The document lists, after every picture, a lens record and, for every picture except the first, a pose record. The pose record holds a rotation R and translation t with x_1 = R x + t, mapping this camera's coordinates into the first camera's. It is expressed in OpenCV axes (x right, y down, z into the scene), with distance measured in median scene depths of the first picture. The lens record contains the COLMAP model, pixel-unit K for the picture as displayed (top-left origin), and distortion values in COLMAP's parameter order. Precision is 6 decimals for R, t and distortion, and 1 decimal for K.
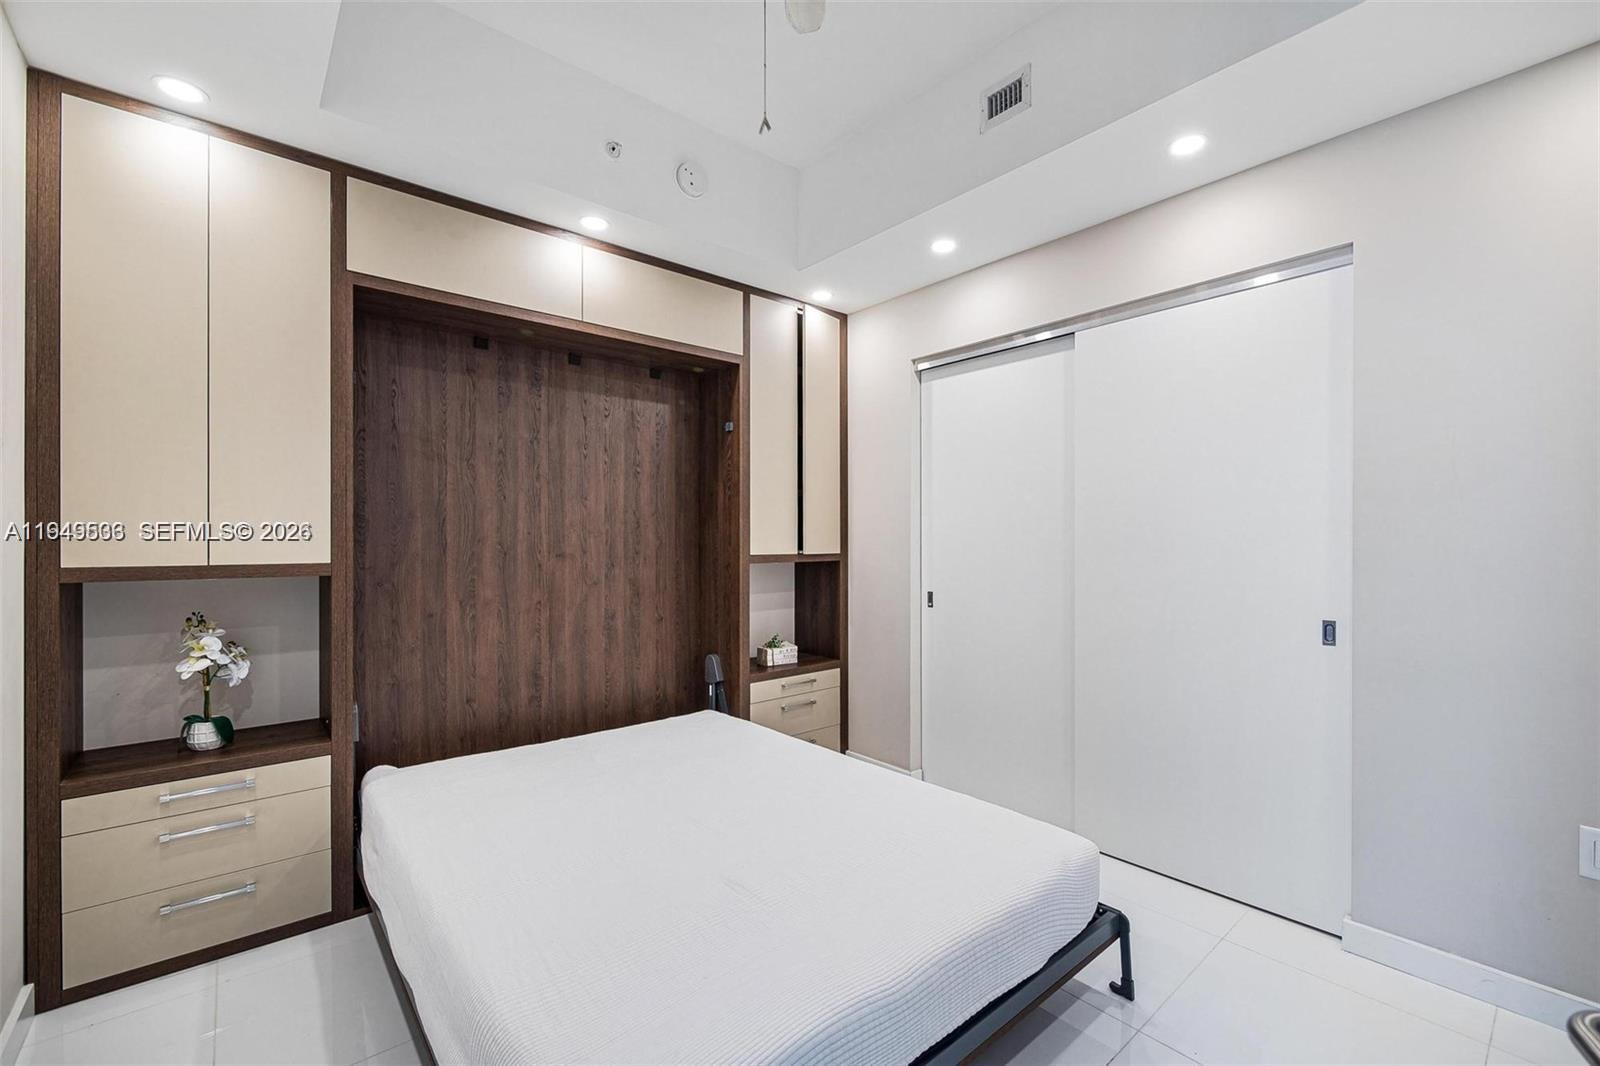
lens RADIAL K [[670.4, 0, 800.8], [0, 670.4, 539.5], [0, 0, 1]] dist [-0.000680, 0.000105]
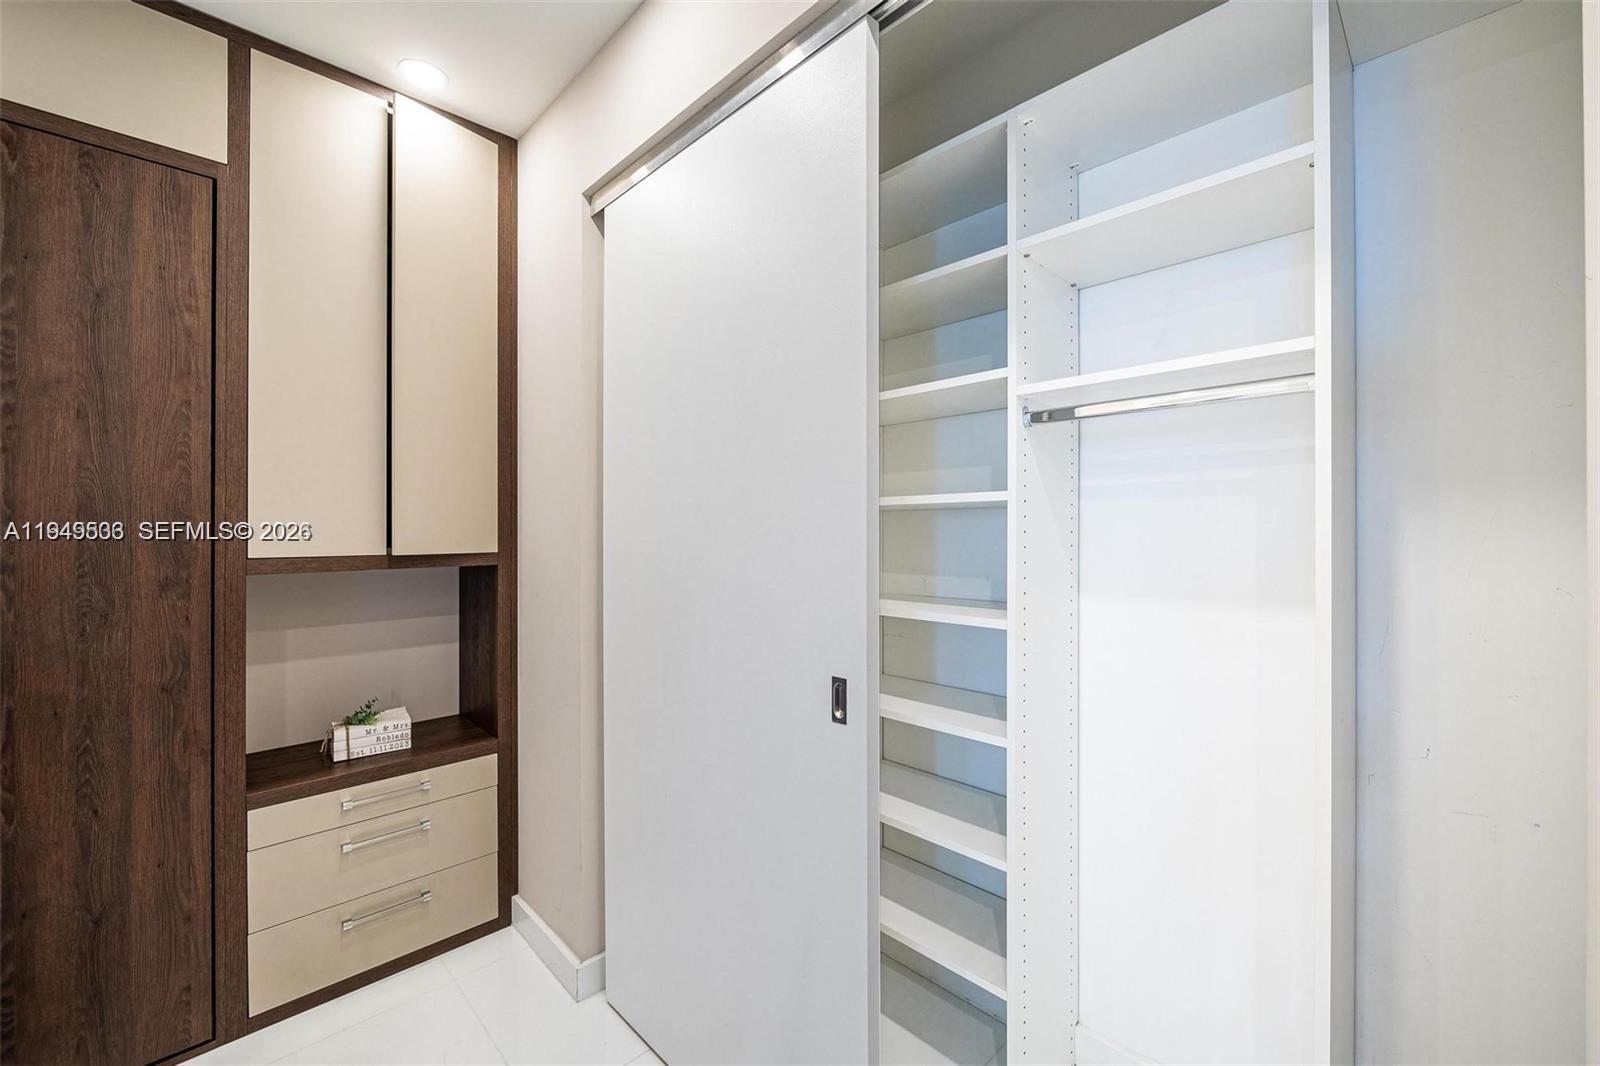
lens RADIAL K [[653.0, 0, 800.0], [0, 653.0, 533.0], [0, 0, 1]] dist [-0.000741, 0.000283]
pose [[0.997371, -0.003116, 0.072391, 0.370601], [0.003123, 0.999995, 0.000017, 0.006076], [-0.072390, 0.000209, 0.997376, 0.571954]]
